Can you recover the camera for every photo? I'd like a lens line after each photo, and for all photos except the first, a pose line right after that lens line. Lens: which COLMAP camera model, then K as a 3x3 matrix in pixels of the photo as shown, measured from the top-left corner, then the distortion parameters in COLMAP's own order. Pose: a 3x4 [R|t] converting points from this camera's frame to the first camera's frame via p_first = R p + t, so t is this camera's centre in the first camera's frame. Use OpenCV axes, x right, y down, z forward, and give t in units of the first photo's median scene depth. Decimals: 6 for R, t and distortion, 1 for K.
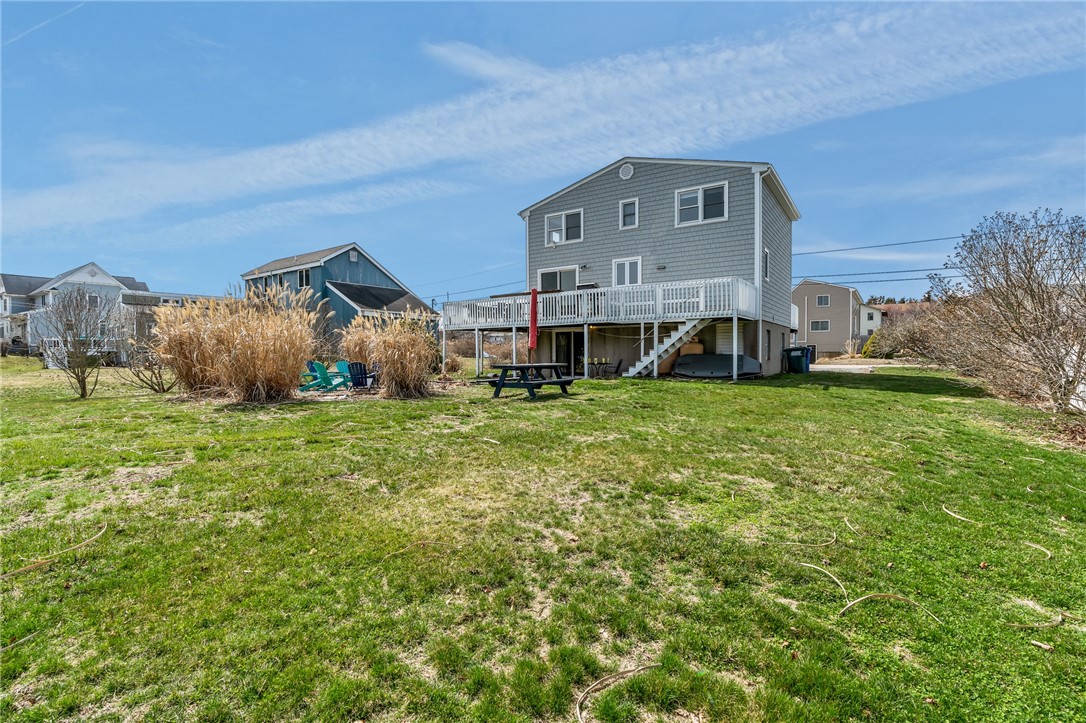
lens RADIAL K [[492.5, 0, 548.7], [0, 492.5, 362.3], [0, 0, 1]] dist [-0.000870, -0.000120]
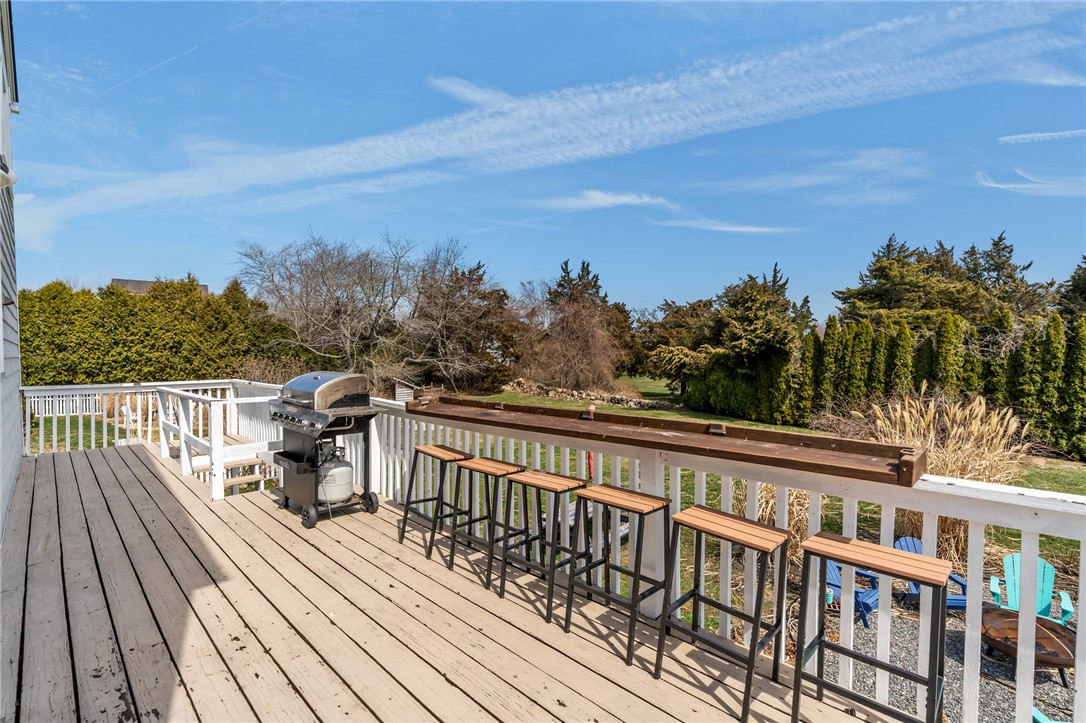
lens RADIAL K [[492.5, 0, 537.9], [0, 492.5, 362.8], [0, 0, 1]] dist [-0.000870, -0.000120]
pose [[0.999831, 0.018371, 0.000932, 0.081227], [-0.018370, 0.999831, -0.000172, 0.194510], [-0.000935, 0.000155, 1.000000, -0.464811]]
